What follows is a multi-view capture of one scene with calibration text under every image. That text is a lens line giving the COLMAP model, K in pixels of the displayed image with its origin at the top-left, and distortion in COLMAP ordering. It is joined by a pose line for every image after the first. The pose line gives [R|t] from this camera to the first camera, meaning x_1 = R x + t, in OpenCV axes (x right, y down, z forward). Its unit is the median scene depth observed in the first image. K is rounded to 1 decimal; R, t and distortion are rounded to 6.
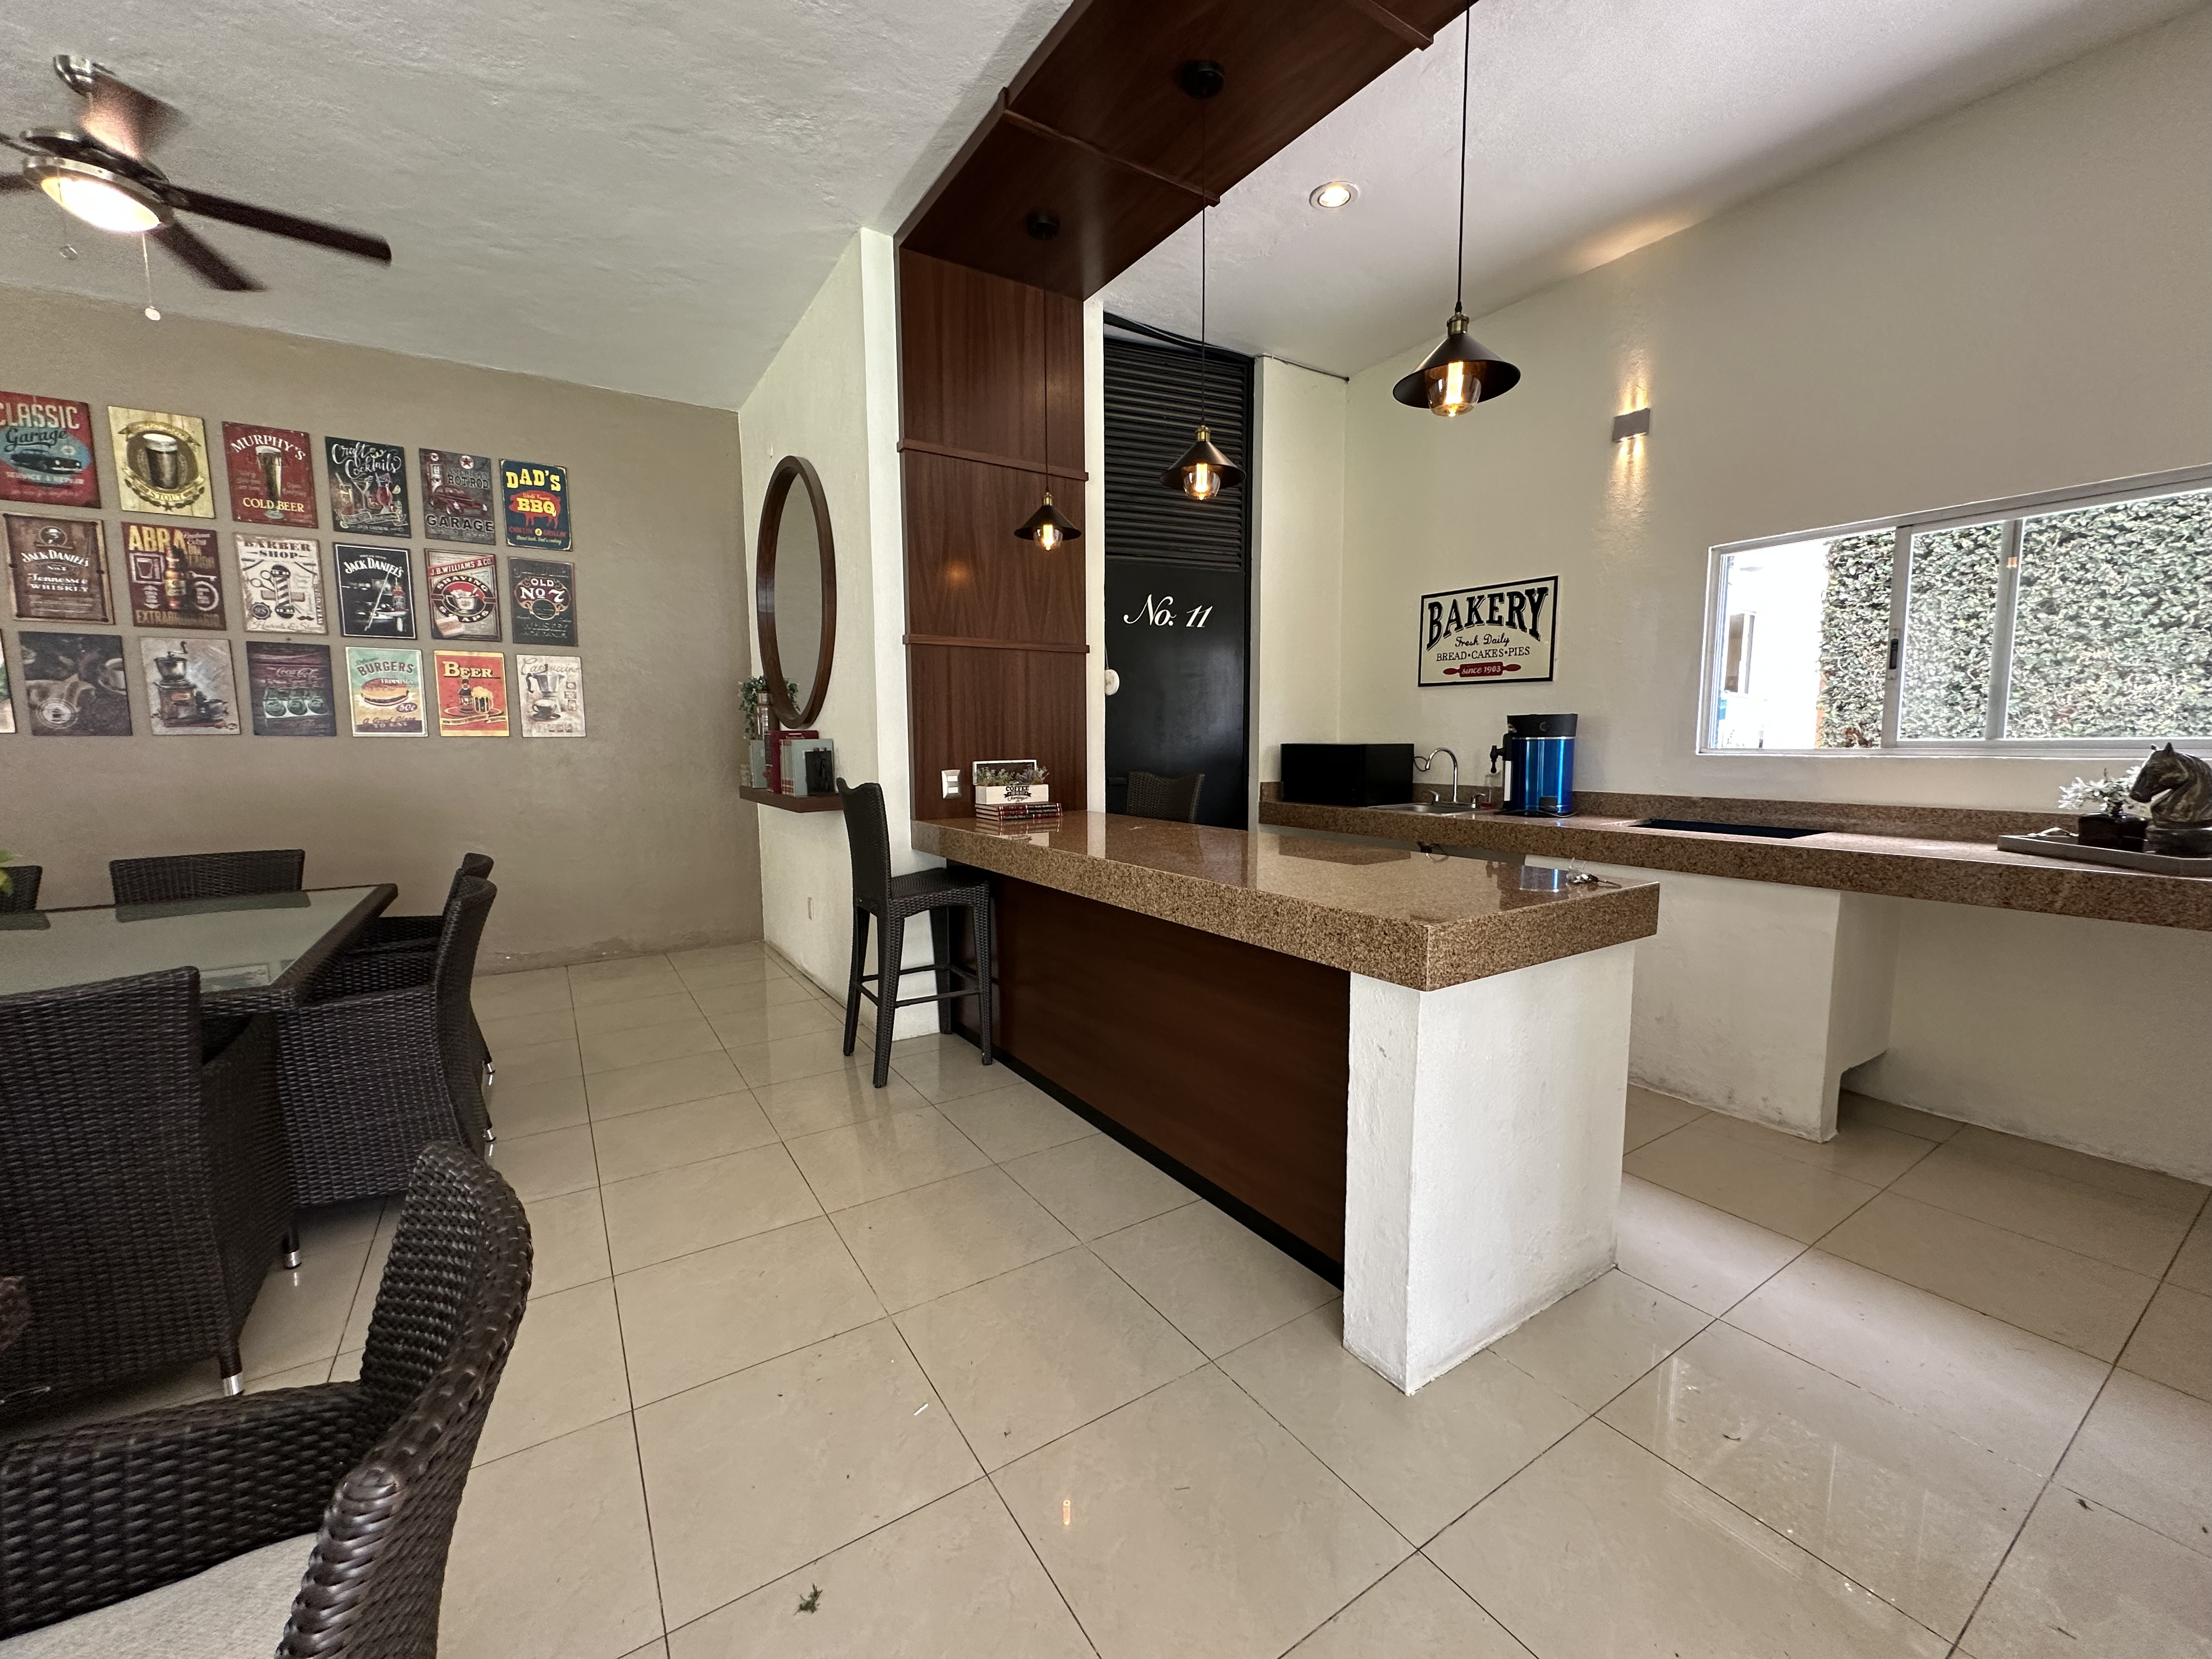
lens RADIAL K [[885.9, 0, 1108.2], [0, 885.9, 830.4], [0, 0, 1]] dist [0.000587, -0.000814]
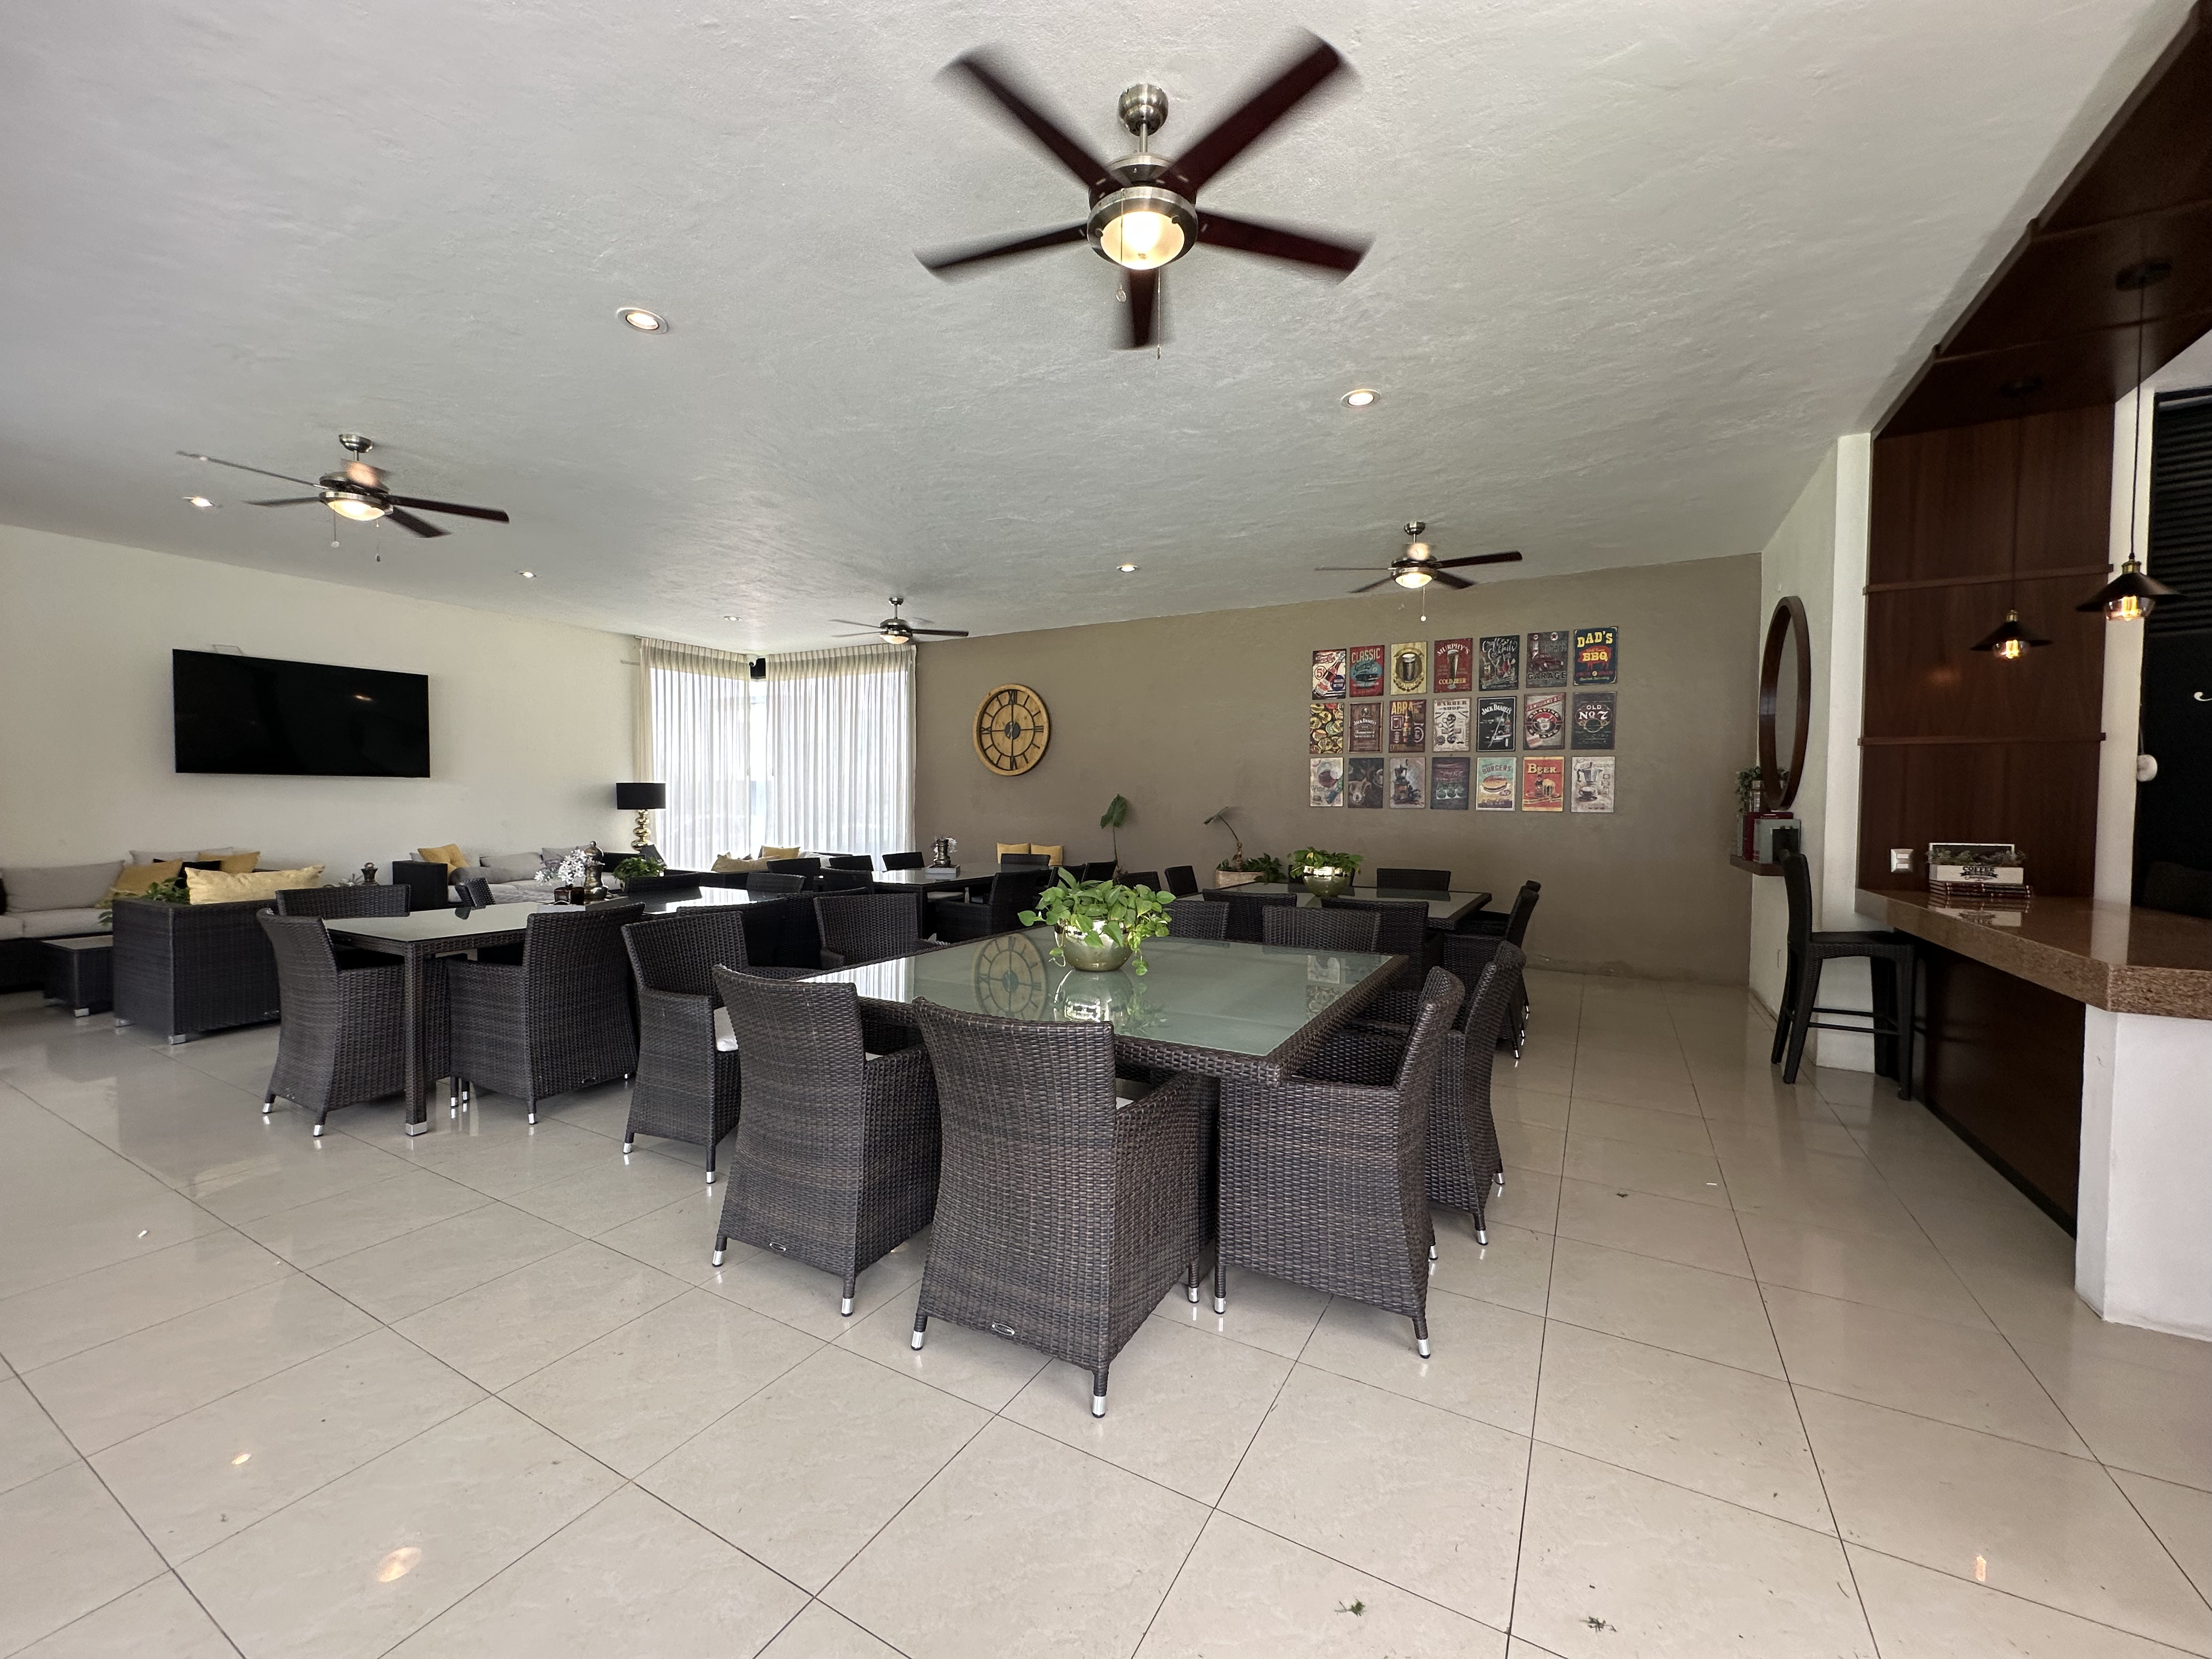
lens RADIAL K [[885.9, 0, 1107.0], [0, 885.9, 828.8], [0, 0, 1]] dist [0.000587, -0.000814]
pose [[0.468132, 0.036315, -0.882912, 0.324604], [-0.106356, 0.994207, -0.015499, 0.031630], [0.877235, 0.101159, 0.469283, -0.424699]]
